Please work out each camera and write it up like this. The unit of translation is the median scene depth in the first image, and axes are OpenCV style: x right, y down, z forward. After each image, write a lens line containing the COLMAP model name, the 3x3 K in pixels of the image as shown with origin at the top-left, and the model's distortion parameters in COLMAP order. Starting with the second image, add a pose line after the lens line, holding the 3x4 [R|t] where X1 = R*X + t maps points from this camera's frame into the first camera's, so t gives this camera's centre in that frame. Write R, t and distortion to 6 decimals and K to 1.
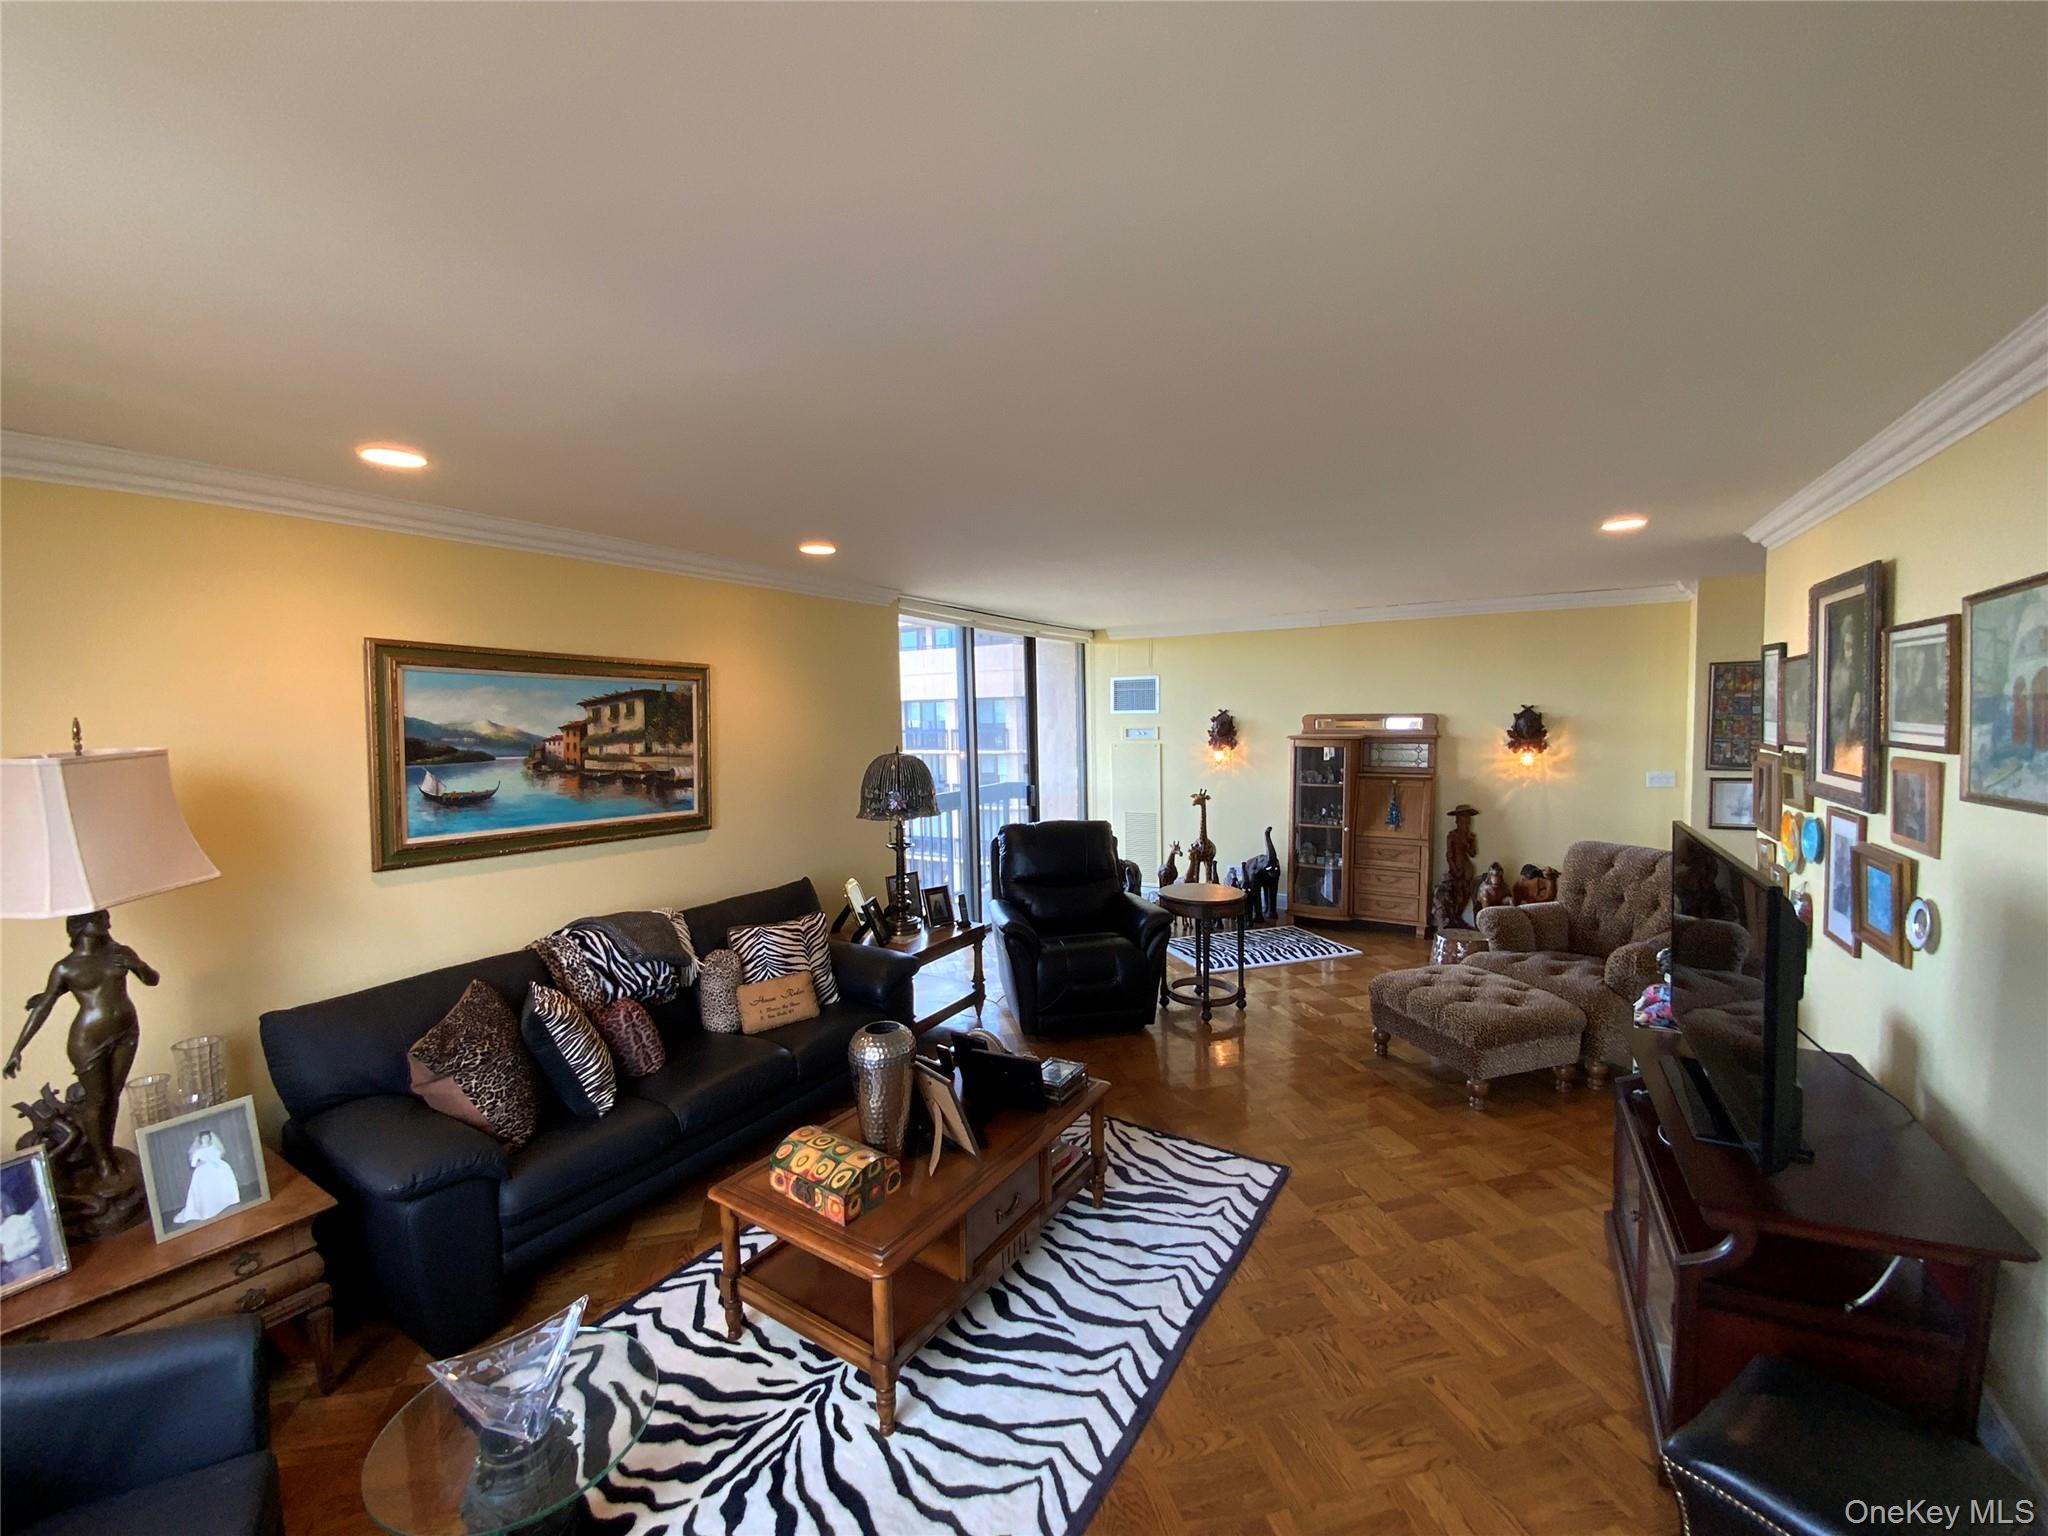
lens RADIAL K [[836.8, 0, 1024.0], [0, 836.8, 768.0], [0, 0, 1]] dist [0.002825, -0.000022]
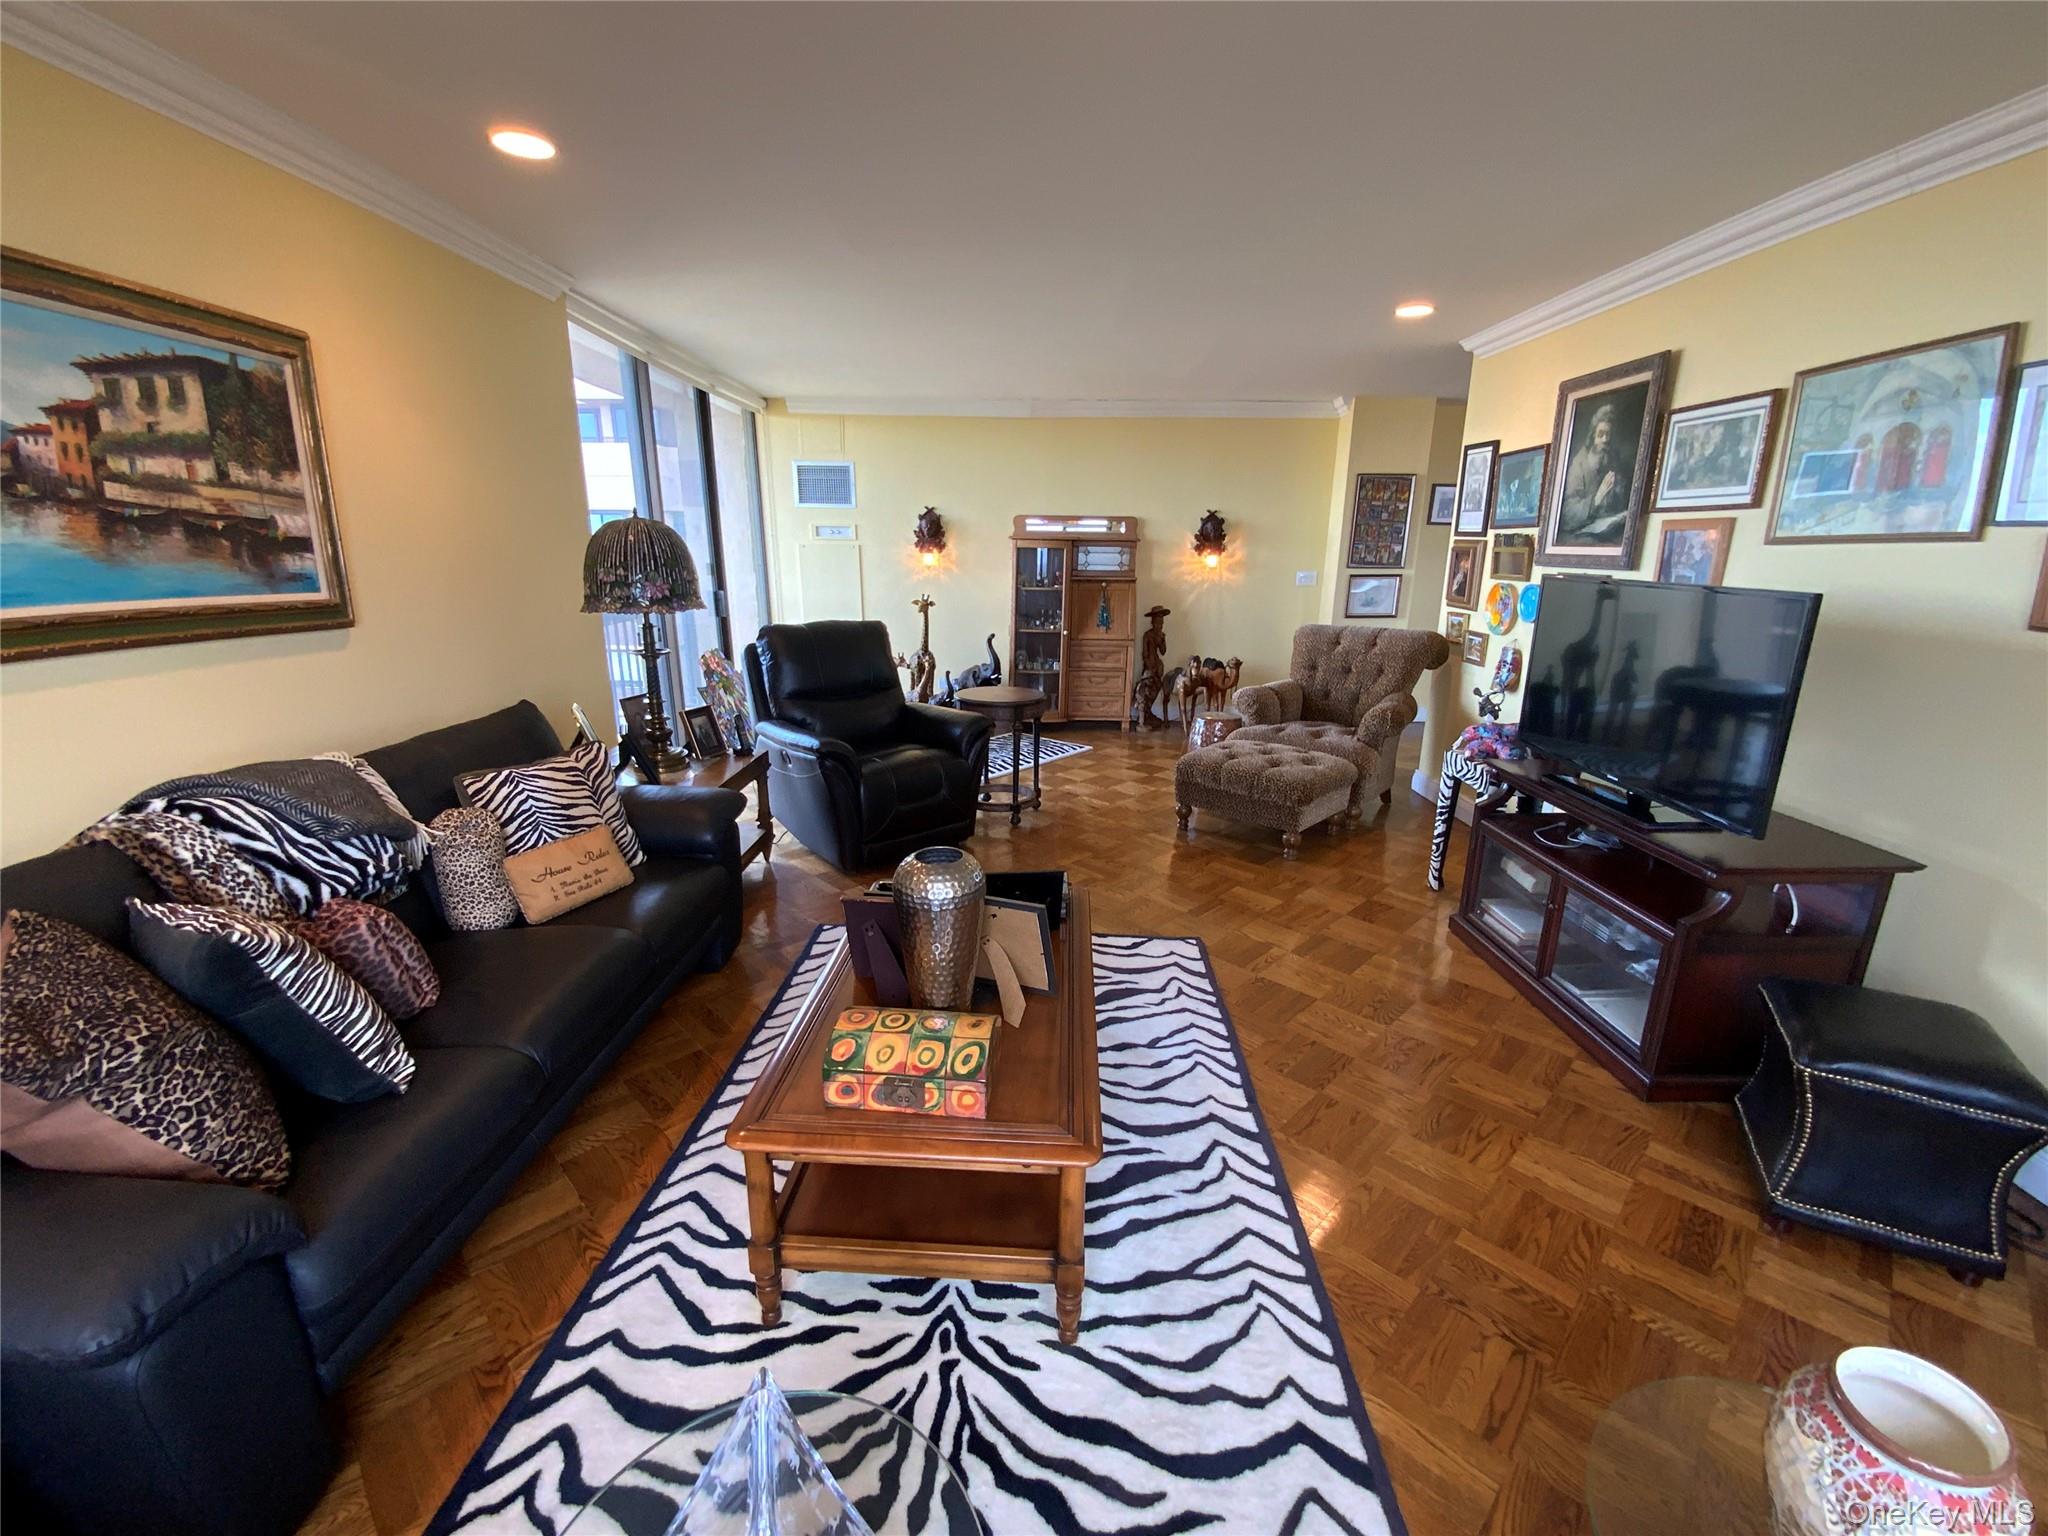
lens RADIAL K [[831.0, 0, 1024.0], [0, 831.0, 768.0], [0, 0, 1]] dist [0.032305, -0.024920]
pose [[0.864685, -0.105096, 0.491198, -0.331306], [0.008664, 0.980843, 0.194607, 0.074970], [-0.502240, -0.164018, 0.849031, 0.279028]]
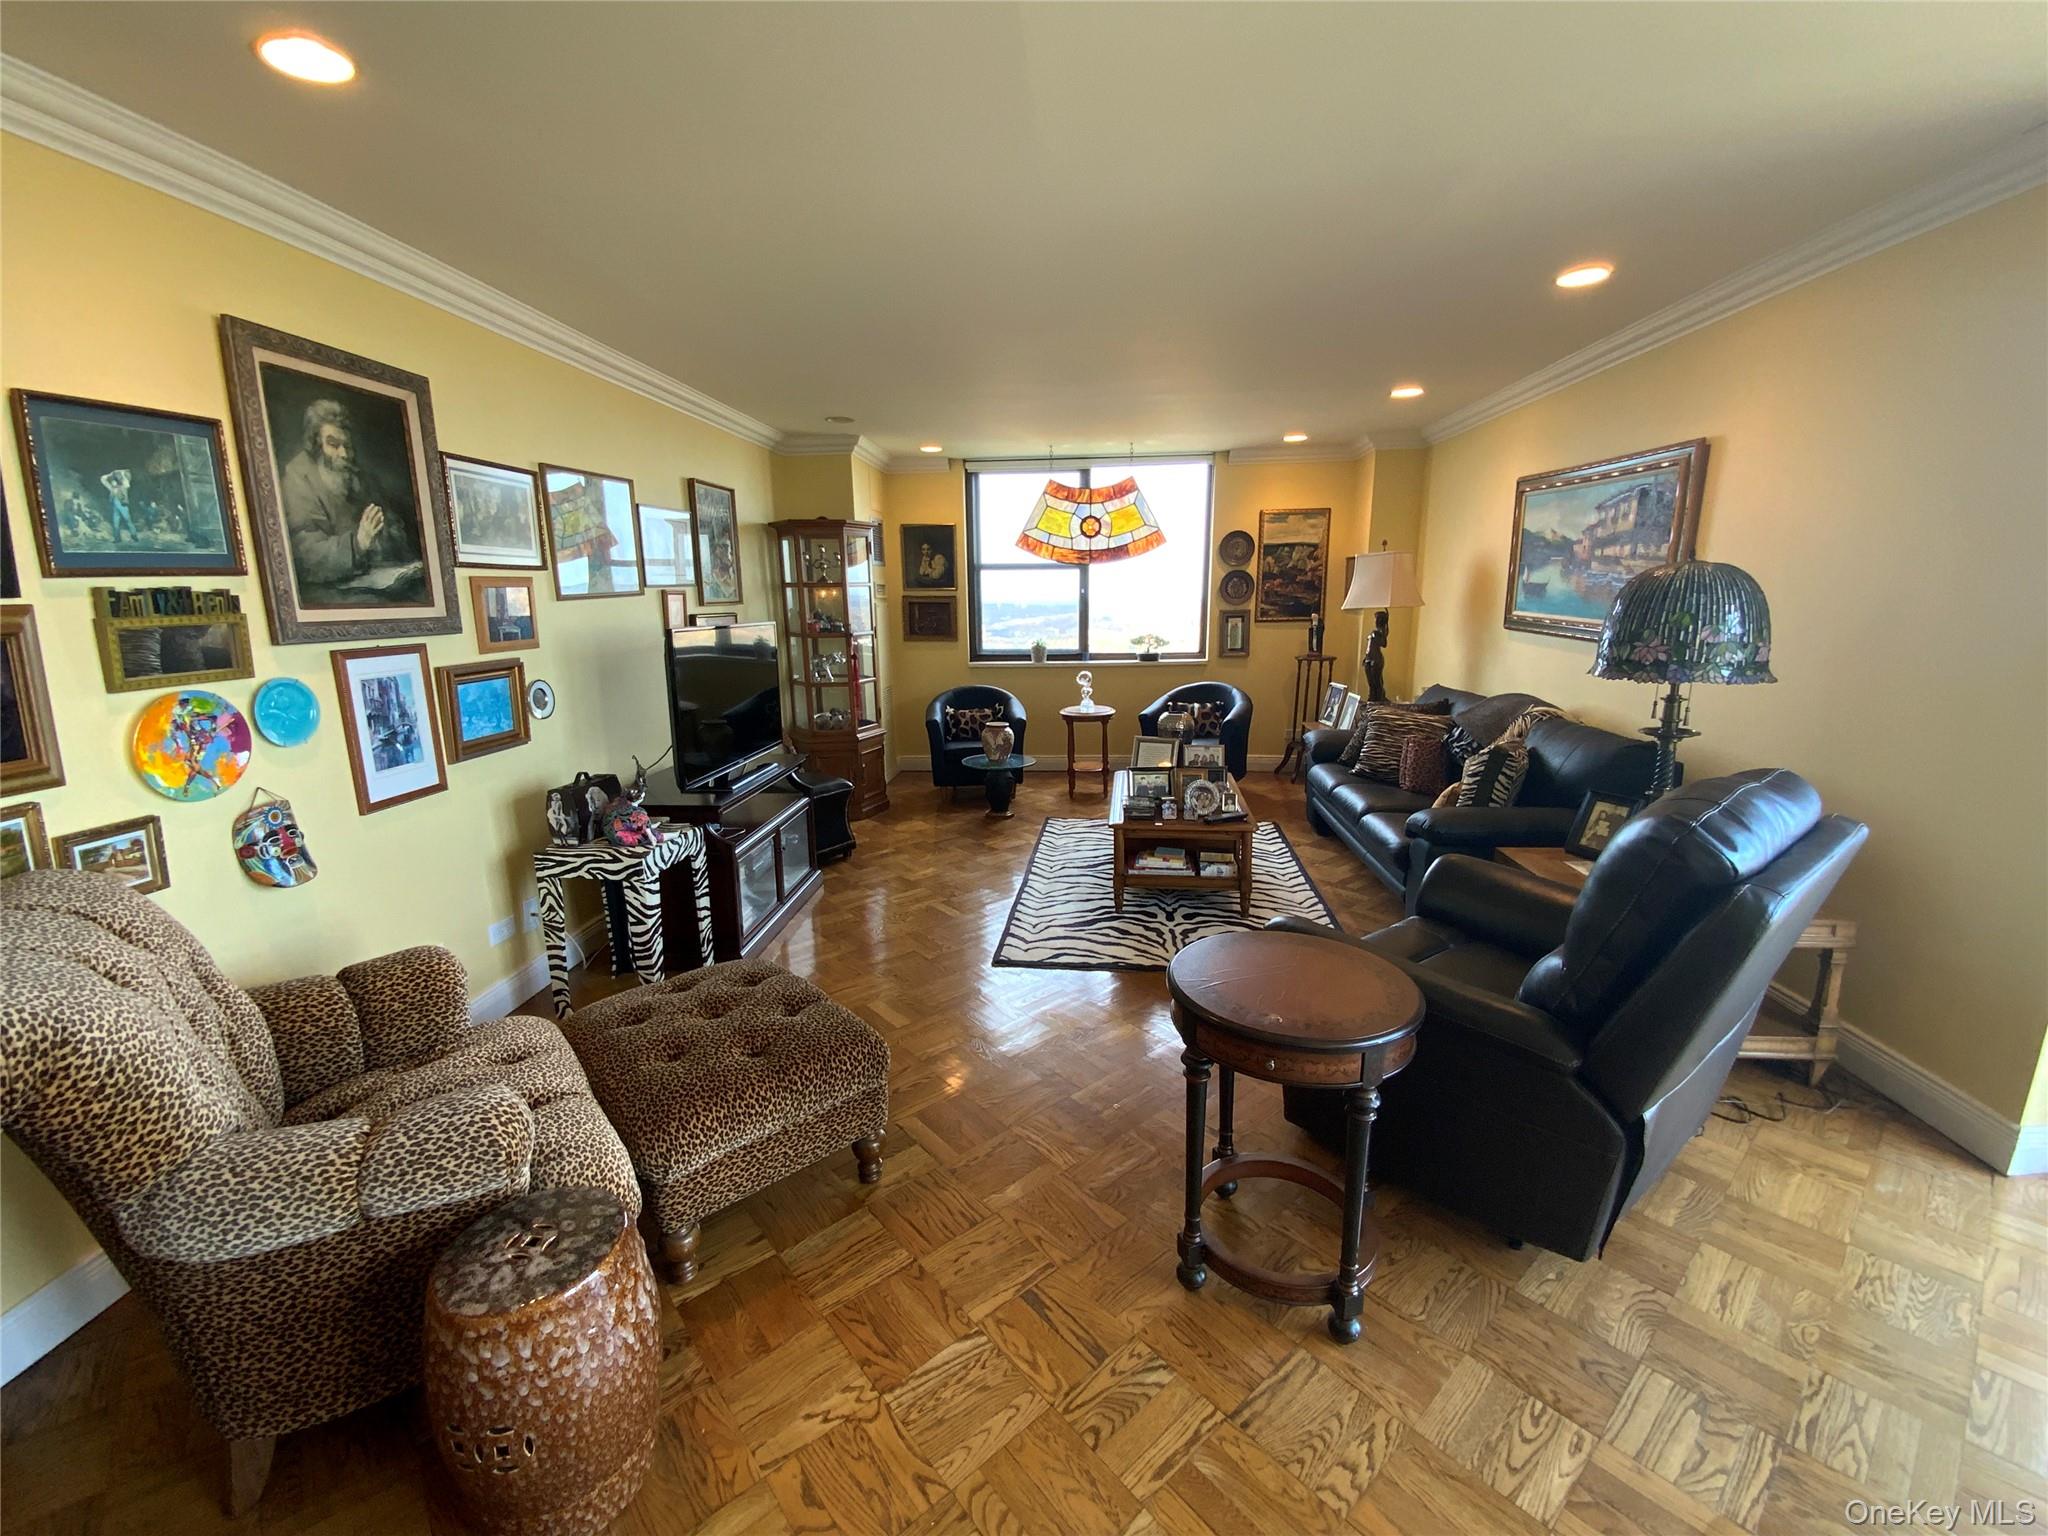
lens RADIAL K [[831.0, 0, 1024.0], [0, 831.0, 768.0], [0, 0, 1]] dist [0.032305, -0.024920]
pose [[-0.901376, 0.120924, -0.415811, 0.678301], [0.003253, 0.962084, 0.272735, -0.055088], [0.433026, 0.244484, -0.867592, 1.838395]]
